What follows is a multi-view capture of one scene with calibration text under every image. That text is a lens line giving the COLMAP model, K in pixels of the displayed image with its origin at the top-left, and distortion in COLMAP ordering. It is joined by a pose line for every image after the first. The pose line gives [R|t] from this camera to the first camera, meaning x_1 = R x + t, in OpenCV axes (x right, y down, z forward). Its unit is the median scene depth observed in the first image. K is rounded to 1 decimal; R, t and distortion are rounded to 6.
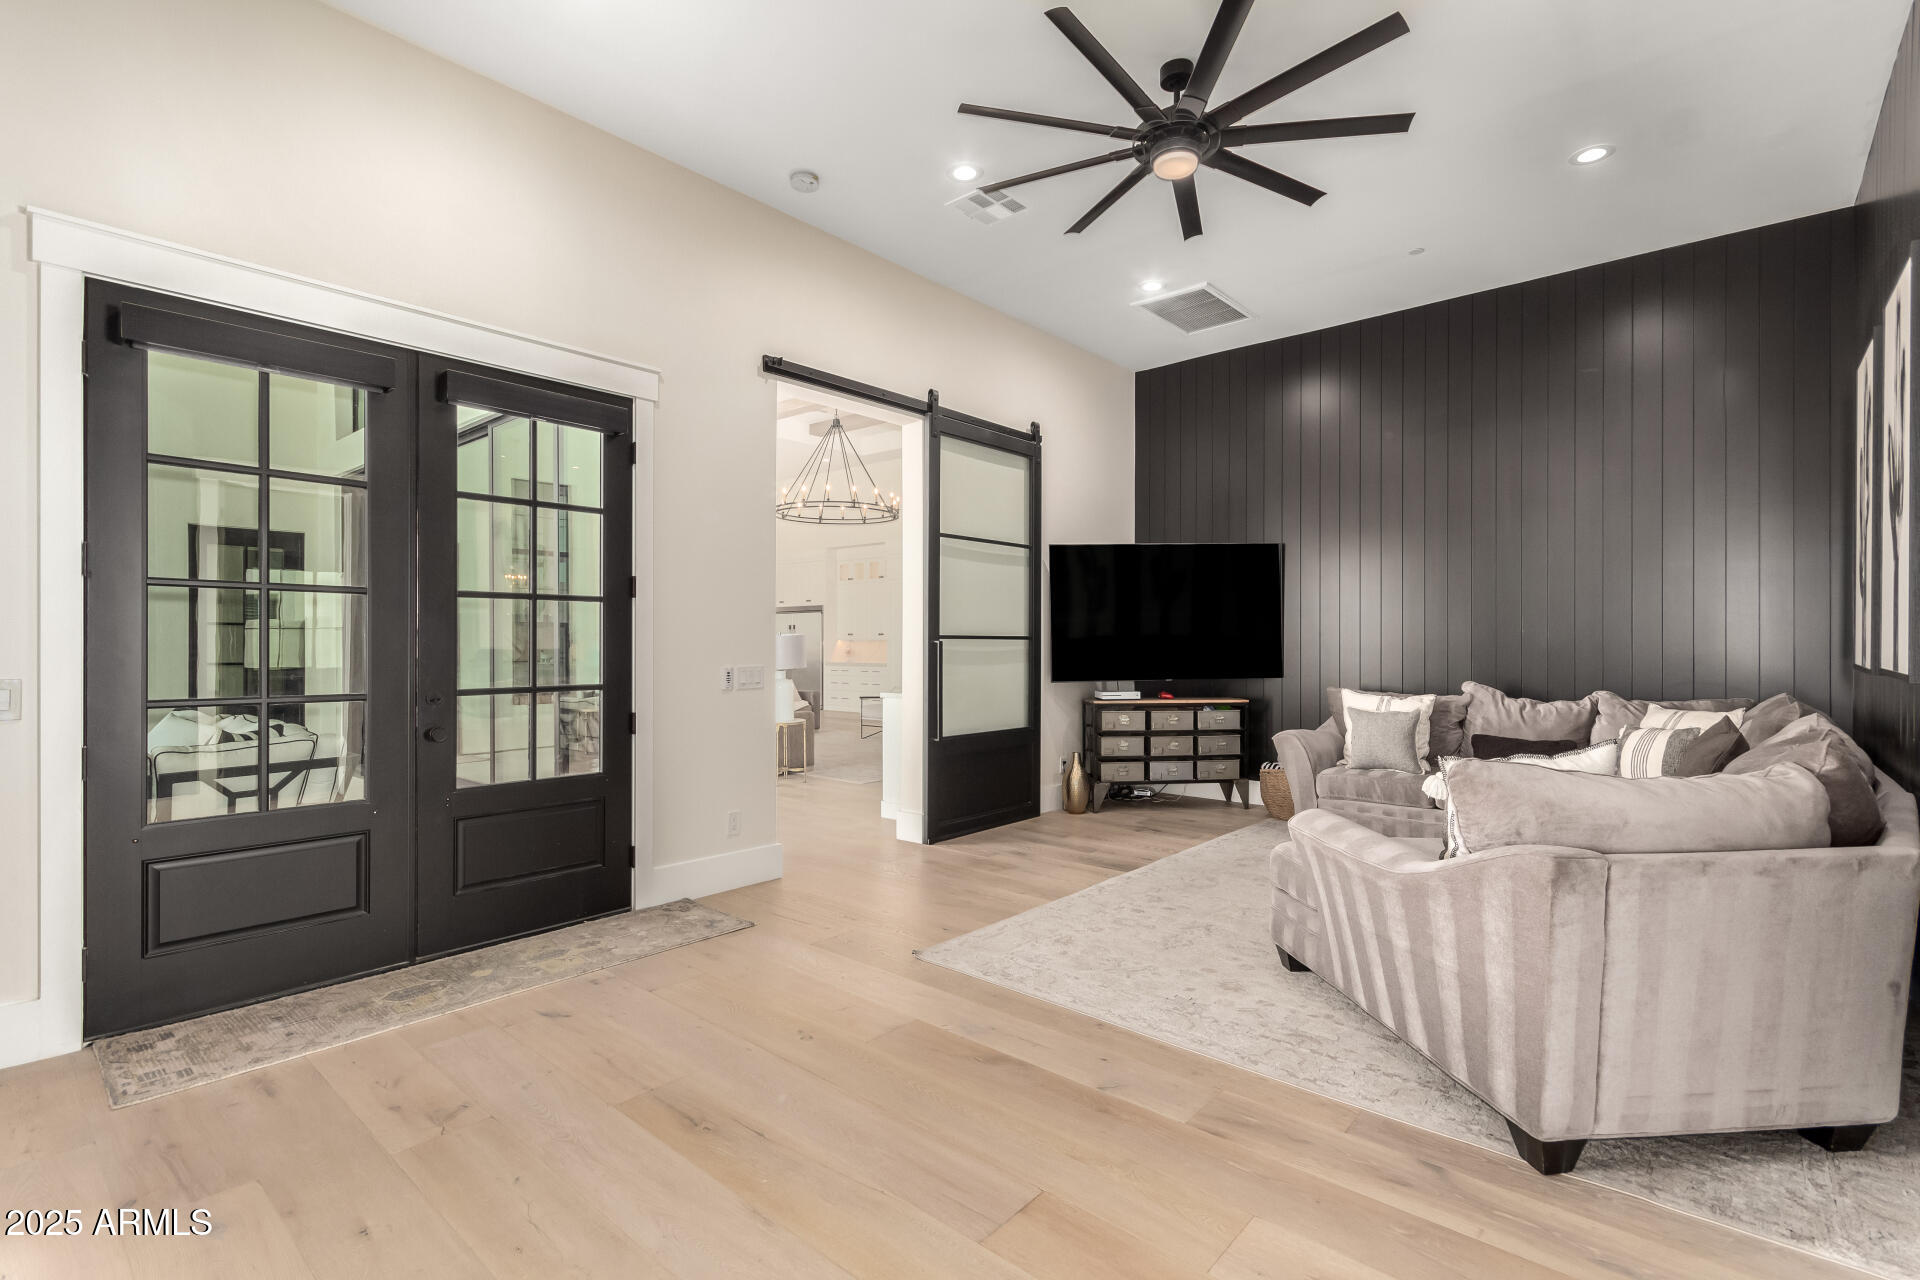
lens RADIAL K [[899.2, 0, 958.3], [0, 899.2, 640.4], [0, 0, 1]] dist [-0.005555, -0.000203]
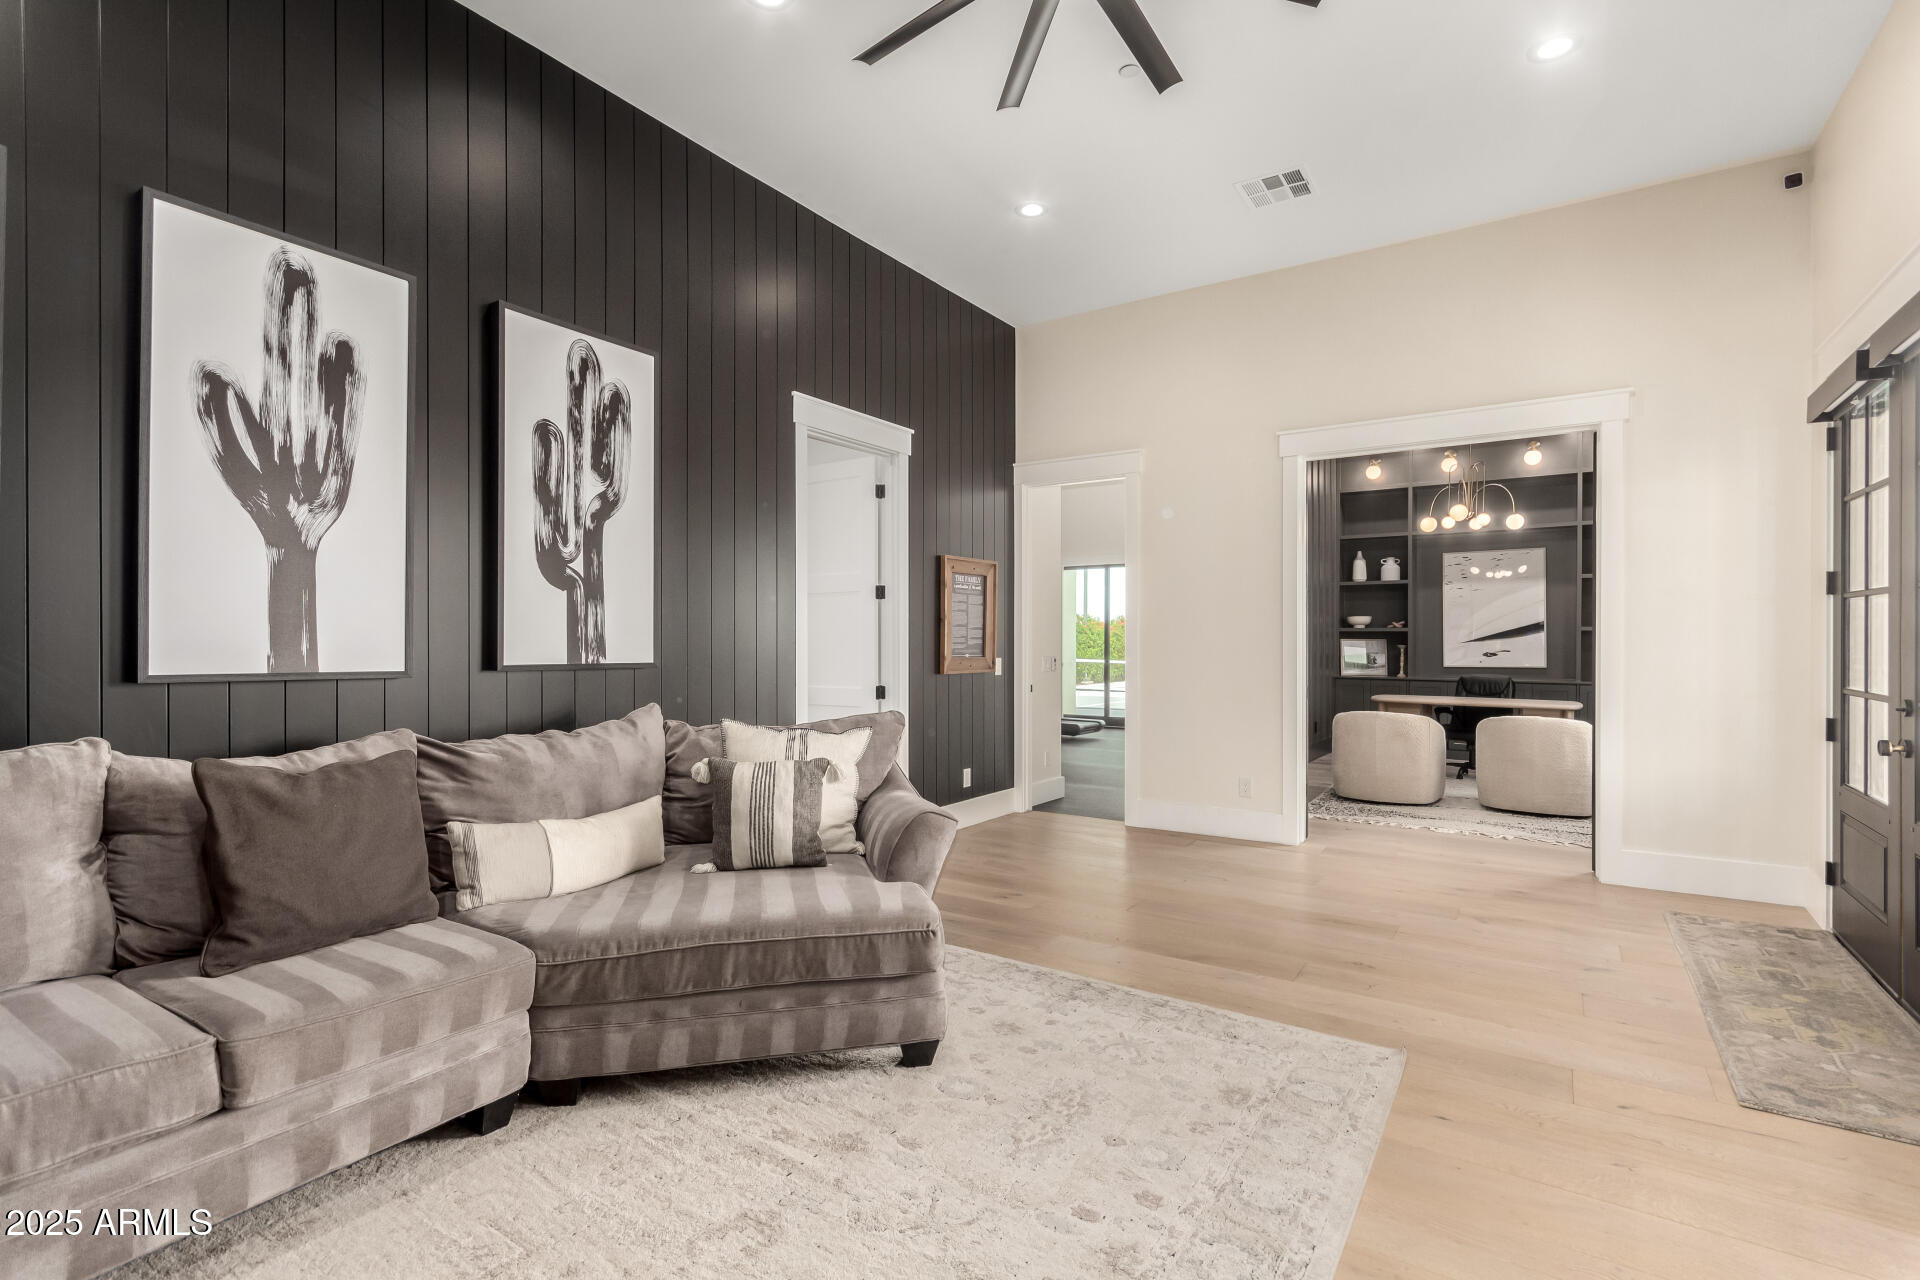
lens RADIAL K [[899.2, 0, 963.2], [0, 899.2, 641.1], [0, 0, 1]] dist [-0.005555, -0.000203]
pose [[-0.991009, 0.000964, -0.133793, 0.482481], [0.001033, 0.999999, -0.000452, 0.000329], [0.133792, -0.000586, -0.991009, 1.946395]]
